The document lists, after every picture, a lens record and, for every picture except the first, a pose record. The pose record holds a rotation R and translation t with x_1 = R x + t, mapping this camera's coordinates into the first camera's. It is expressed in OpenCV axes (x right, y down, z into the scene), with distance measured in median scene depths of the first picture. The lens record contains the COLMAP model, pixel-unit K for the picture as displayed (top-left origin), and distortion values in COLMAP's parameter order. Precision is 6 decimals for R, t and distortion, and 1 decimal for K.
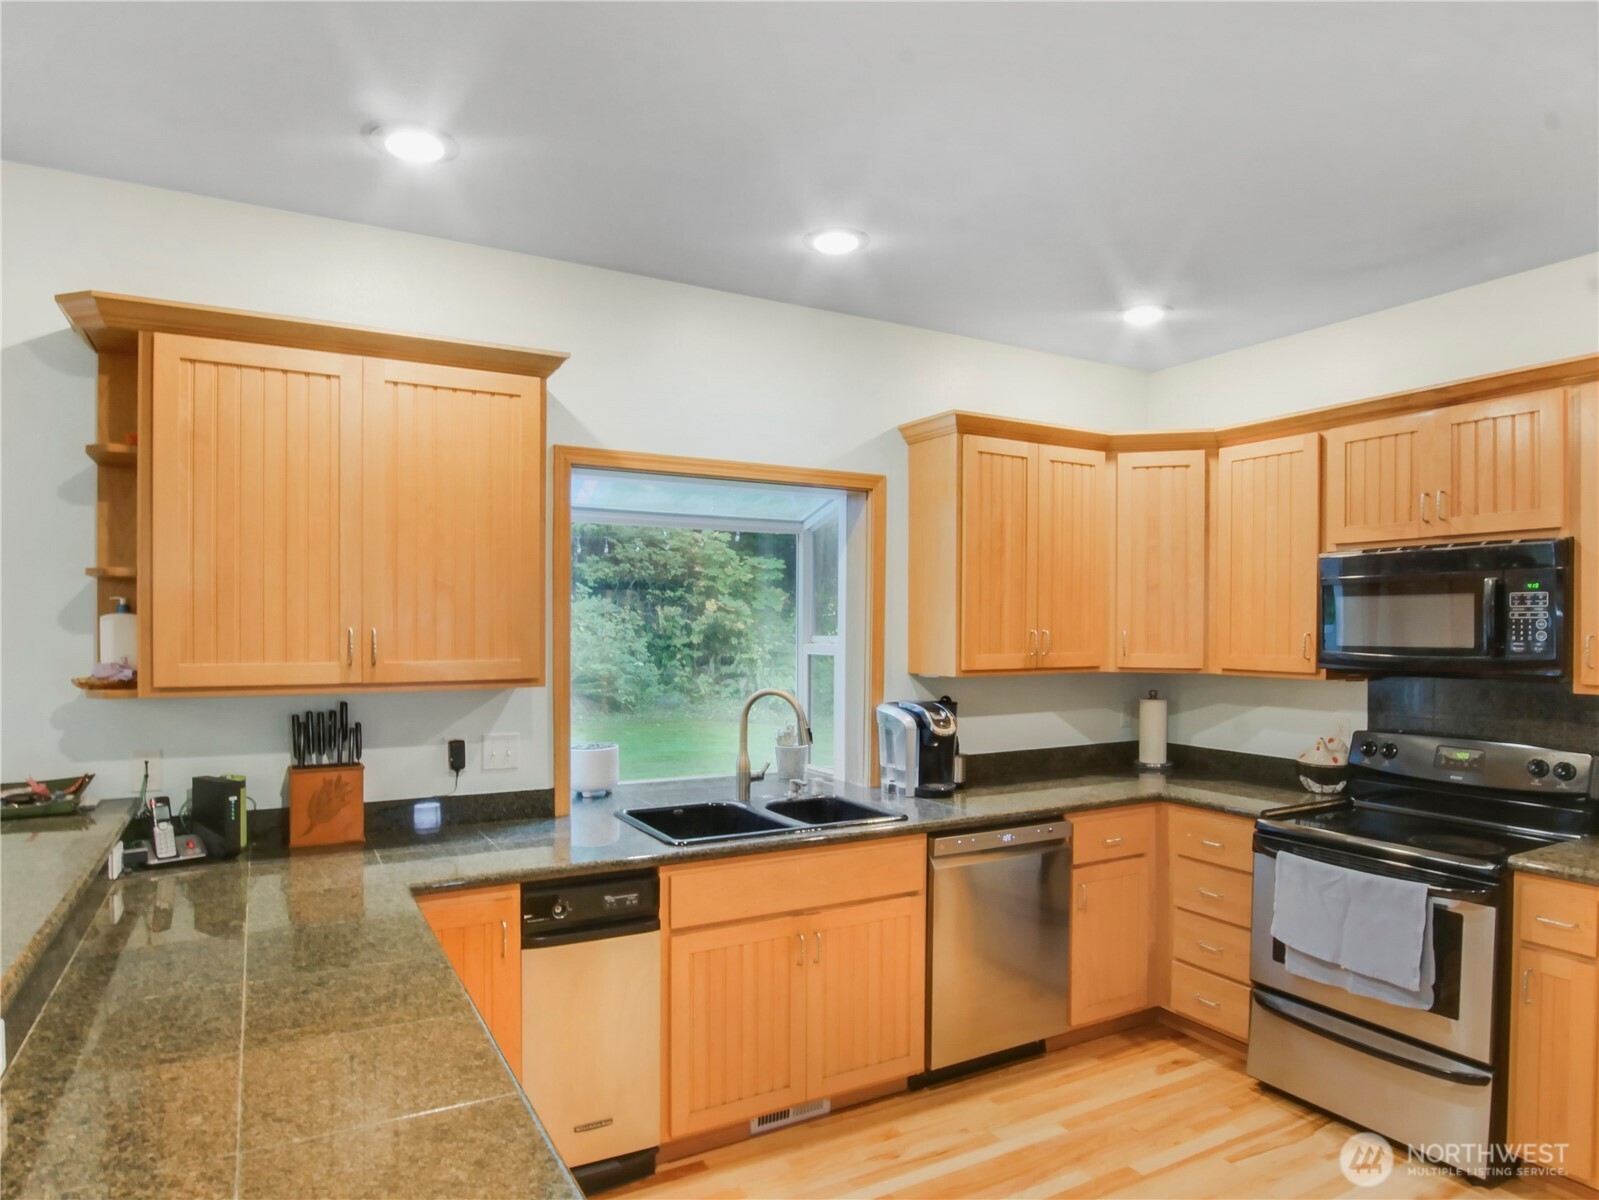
lens RADIAL K [[964.2, 0, 808.1], [0, 964.2, 627.3], [0, 0, 1]] dist [-0.032546, 0.002394]
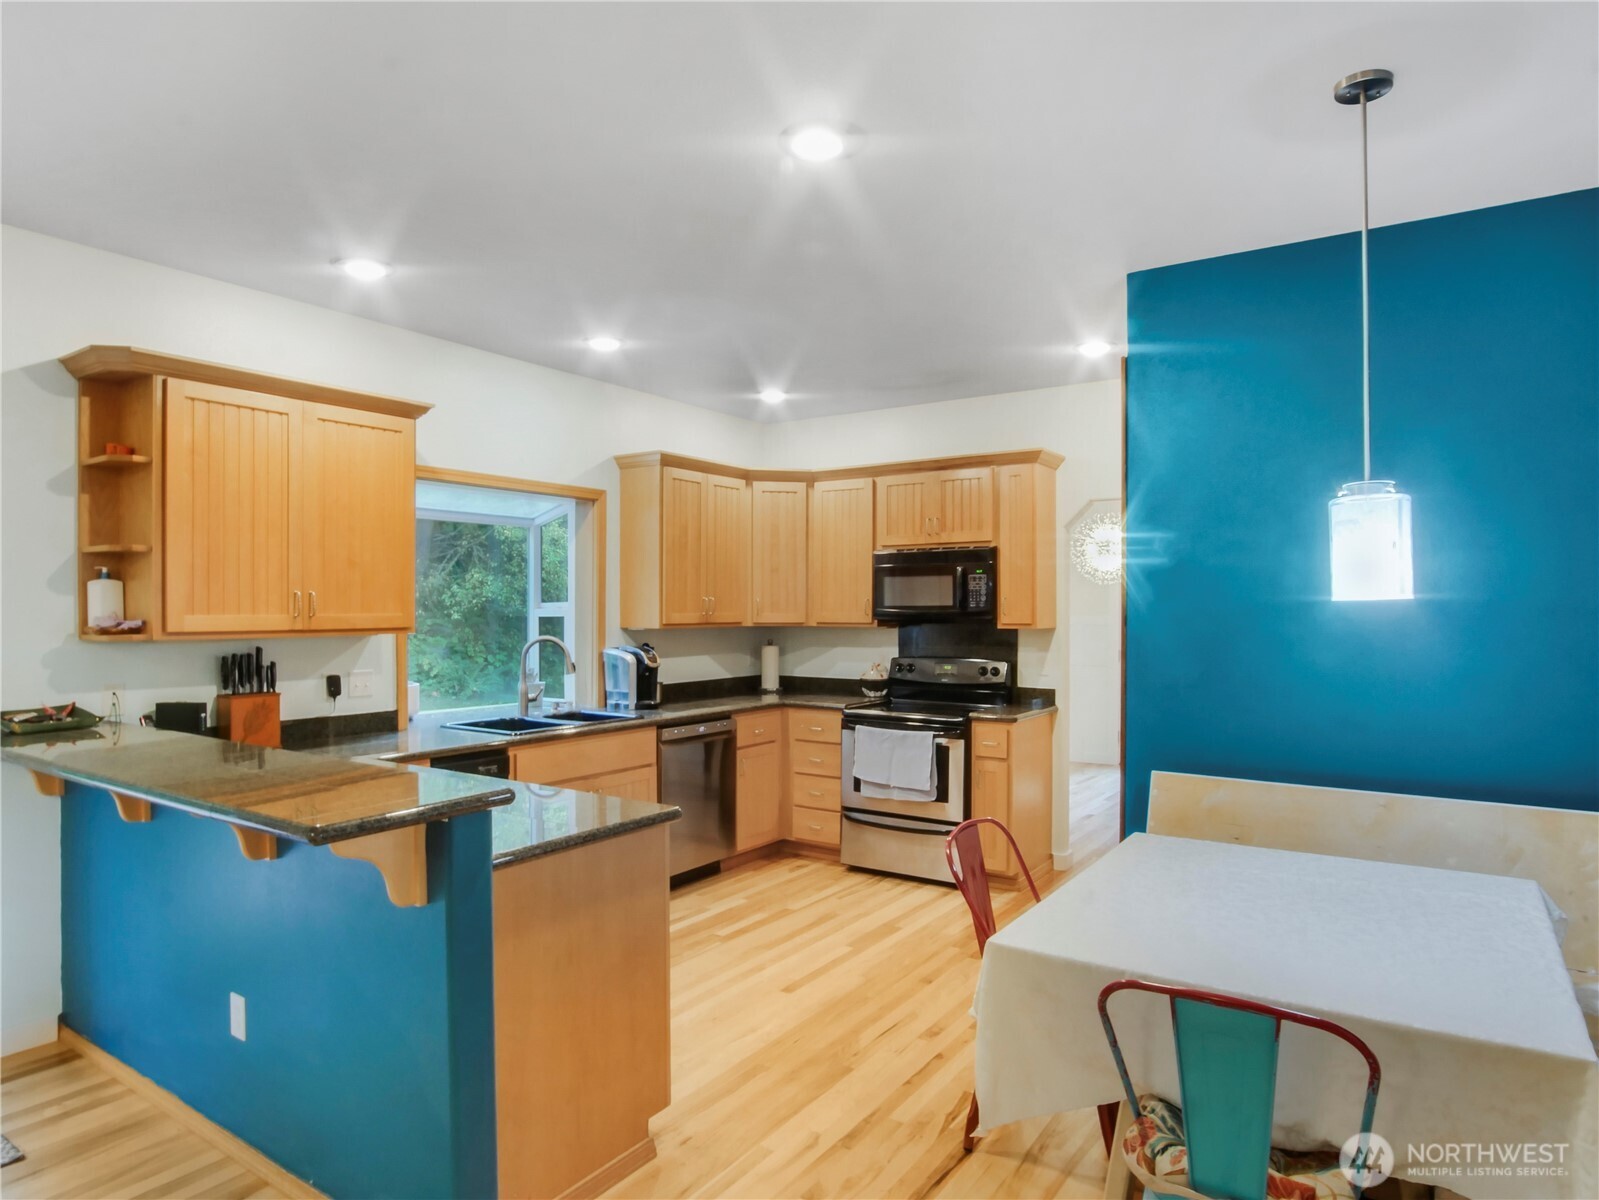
lens RADIAL K [[964.2, 0, 800.7], [0, 964.2, 604.5], [0, 0, 1]] dist [-0.032546, 0.002394]
pose [[0.897300, -0.003040, 0.441410, -0.355923], [0.006011, 0.999968, -0.005333, 0.026956], [-0.441379, 0.007439, 0.897290, -0.501601]]
